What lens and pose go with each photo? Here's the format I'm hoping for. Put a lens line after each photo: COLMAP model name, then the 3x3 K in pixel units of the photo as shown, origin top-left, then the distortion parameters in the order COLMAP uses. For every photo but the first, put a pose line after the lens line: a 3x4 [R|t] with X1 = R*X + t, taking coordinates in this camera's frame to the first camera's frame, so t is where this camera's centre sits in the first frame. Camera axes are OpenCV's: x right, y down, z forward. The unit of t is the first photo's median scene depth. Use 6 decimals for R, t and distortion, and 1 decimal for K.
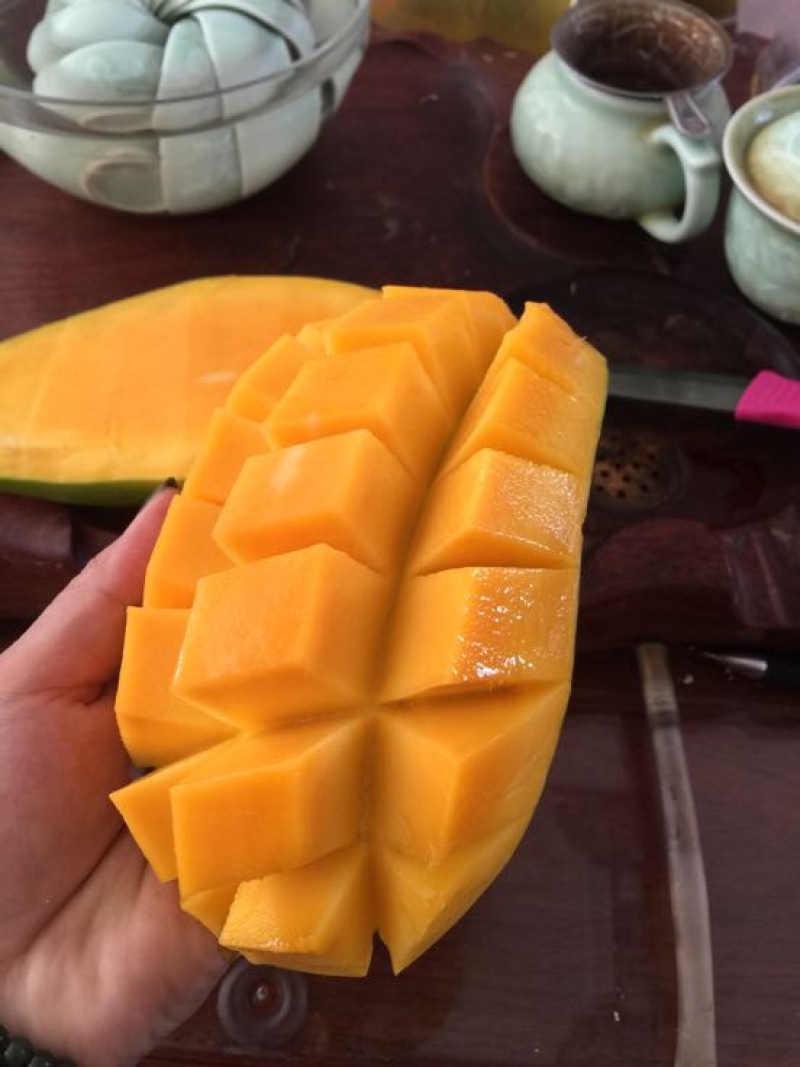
lens RADIAL K [[949.1, 0, 409.8], [0, 949.1, 531.7], [0, 0, 1]] dist [0.036699, -0.071418]
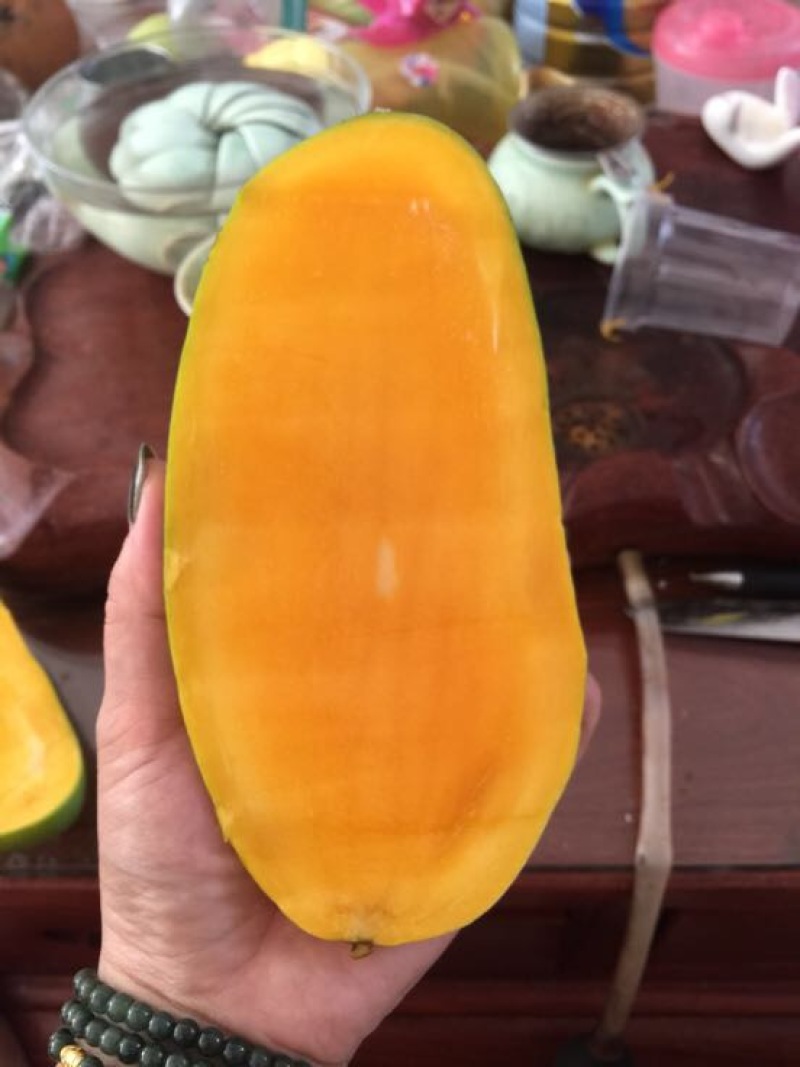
lens RADIAL K [[949.1, 0, 396.9], [0, 949.1, 532.0], [0, 0, 1]] dist [0.036699, -0.071418]
pose [[0.996840, -0.079168, -0.006522, -0.043198], [0.077897, 0.990305, -0.115012, 0.190734], [0.015564, 0.114141, 0.993343, -0.258077]]
